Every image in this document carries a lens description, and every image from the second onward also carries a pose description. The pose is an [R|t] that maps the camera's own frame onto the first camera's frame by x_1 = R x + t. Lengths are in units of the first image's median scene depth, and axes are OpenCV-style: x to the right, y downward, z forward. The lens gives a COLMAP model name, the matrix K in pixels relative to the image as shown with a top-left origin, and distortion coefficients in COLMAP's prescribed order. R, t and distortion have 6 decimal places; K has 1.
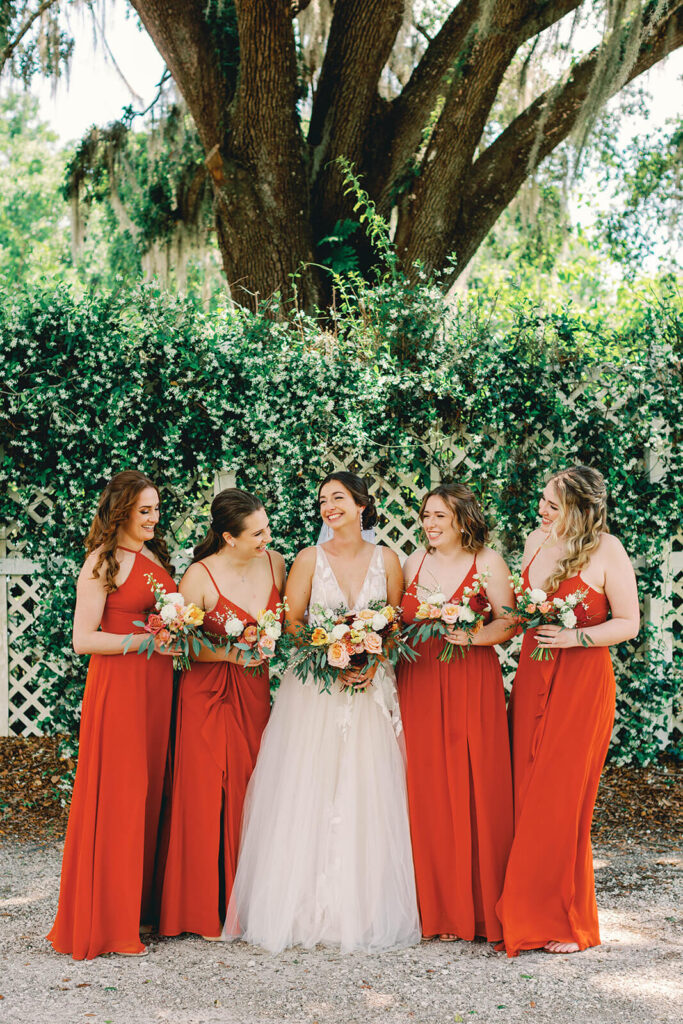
lens RADIAL K [[1914.7, 0, 341.0], [0, 1914.7, 544.4], [0, 0, 1]] dist [0.043025, -0.115805]
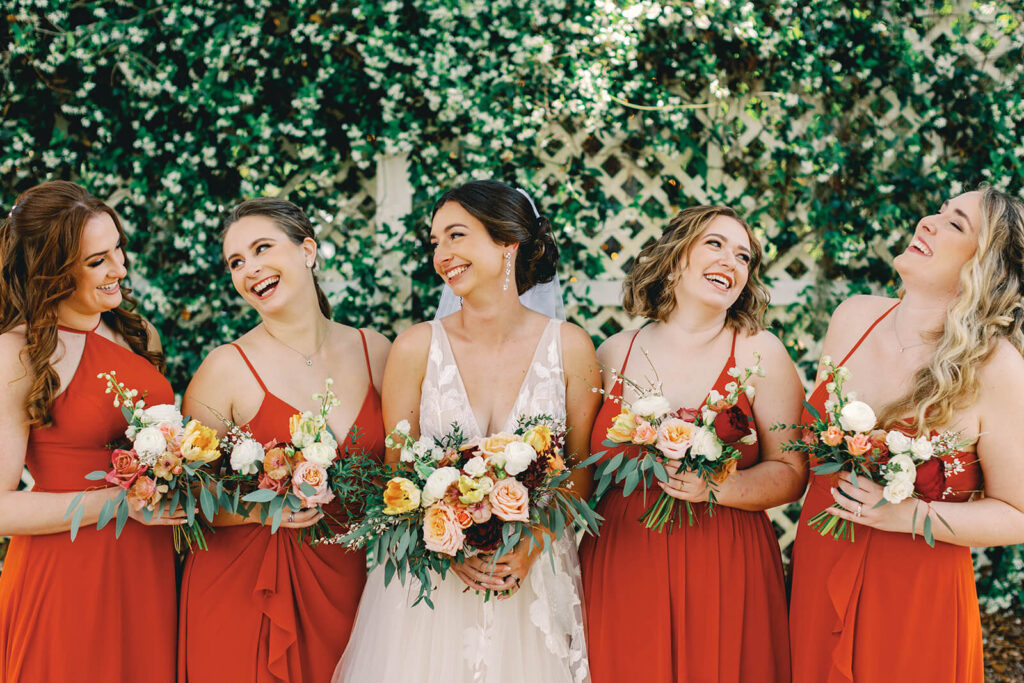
lens RADIAL K [[1914.7, 0, 512.0], [0, 1914.7, 341.5], [0, 0, 1]] dist [0.043025, -0.115805]
pose [[0.996008, 0.011972, -0.088457, 0.040133], [-0.005200, 0.997064, 0.076398, -0.024146], [0.089112, -0.075633, 0.993146, 0.346574]]
